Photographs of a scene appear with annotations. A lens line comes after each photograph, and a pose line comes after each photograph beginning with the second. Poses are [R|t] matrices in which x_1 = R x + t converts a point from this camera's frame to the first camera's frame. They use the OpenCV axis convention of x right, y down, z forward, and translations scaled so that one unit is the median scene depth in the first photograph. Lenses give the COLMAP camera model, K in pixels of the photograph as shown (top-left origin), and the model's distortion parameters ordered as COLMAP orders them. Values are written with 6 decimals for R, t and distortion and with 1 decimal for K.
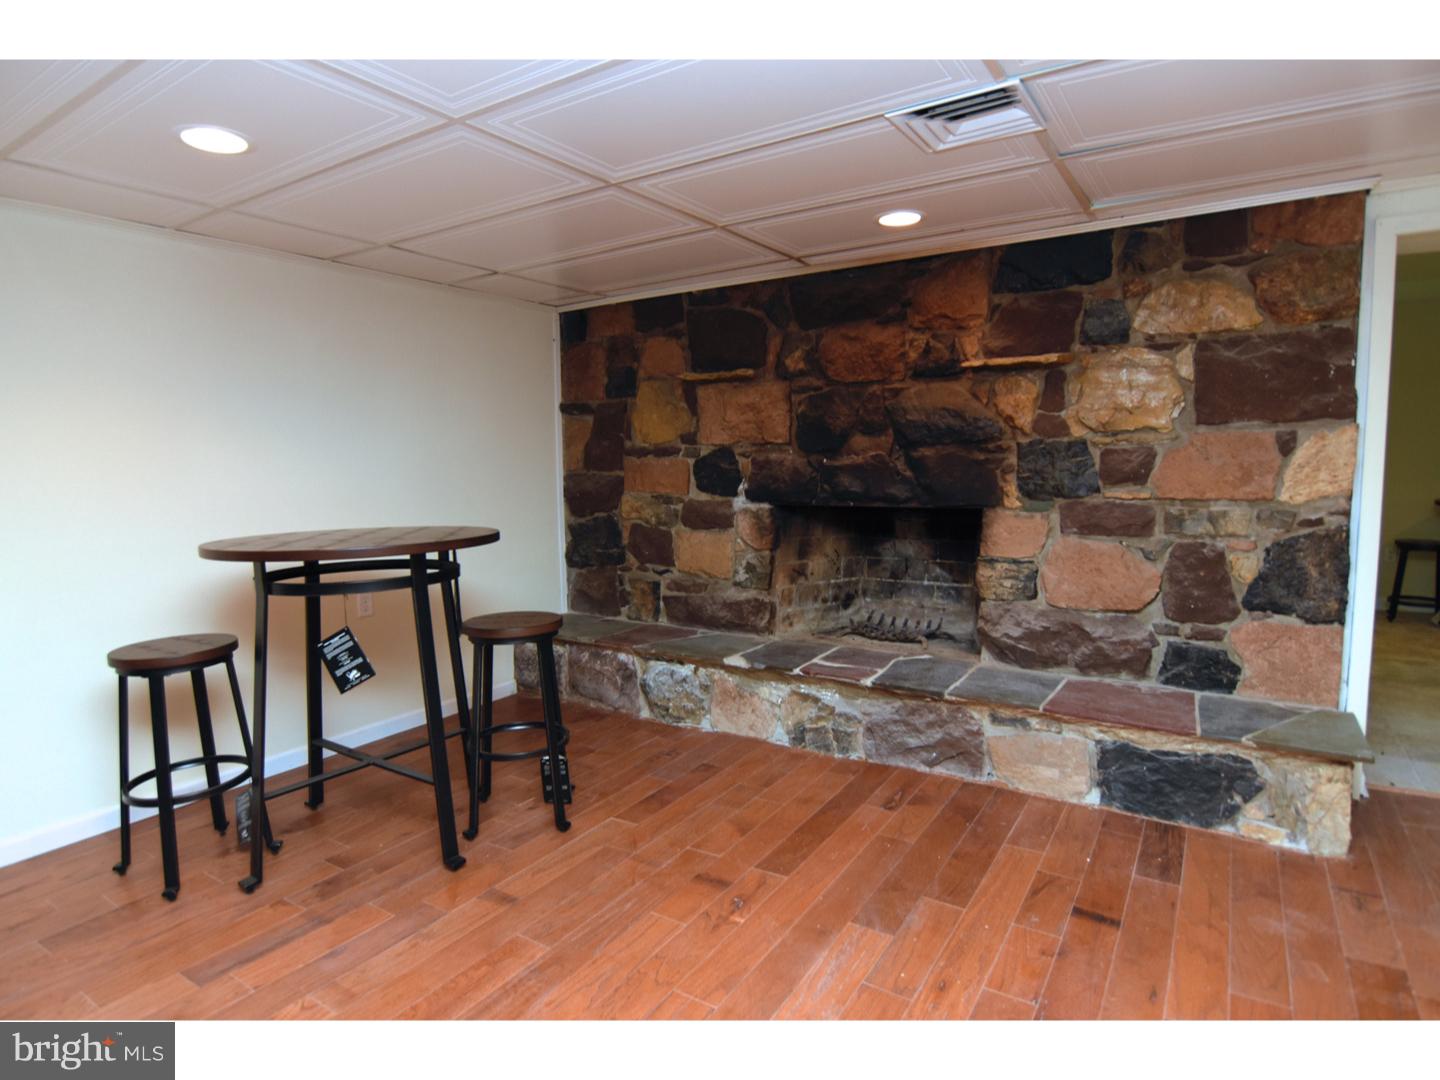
lens RADIAL K [[797.5, 0, 712.6], [0, 797.5, 540.1], [0, 0, 1]] dist [0.018529, -0.026724]
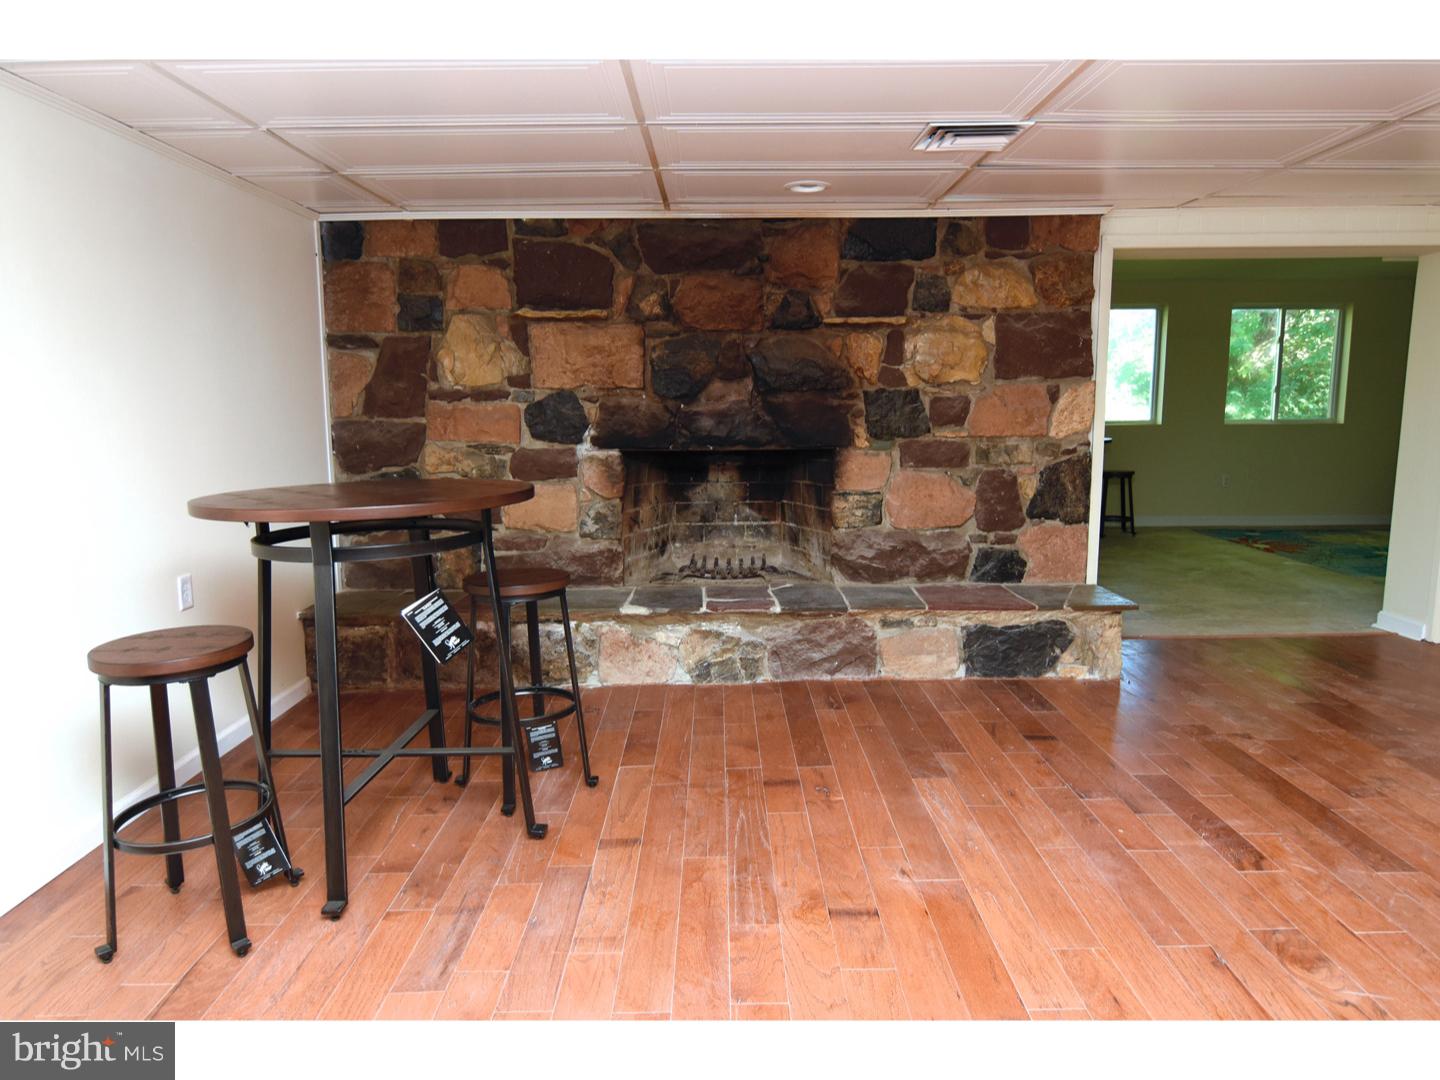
lens RADIAL K [[931.3, 0, 720.0], [0, 931.3, 540.0], [0, 0, 1]] dist [0.017617, -0.030718]
pose [[0.835443, -0.073424, 0.544651, -0.570155], [0.052402, 0.997162, 0.054046, 0.010602], [-0.547074, -0.016611, 0.836920, -0.025783]]
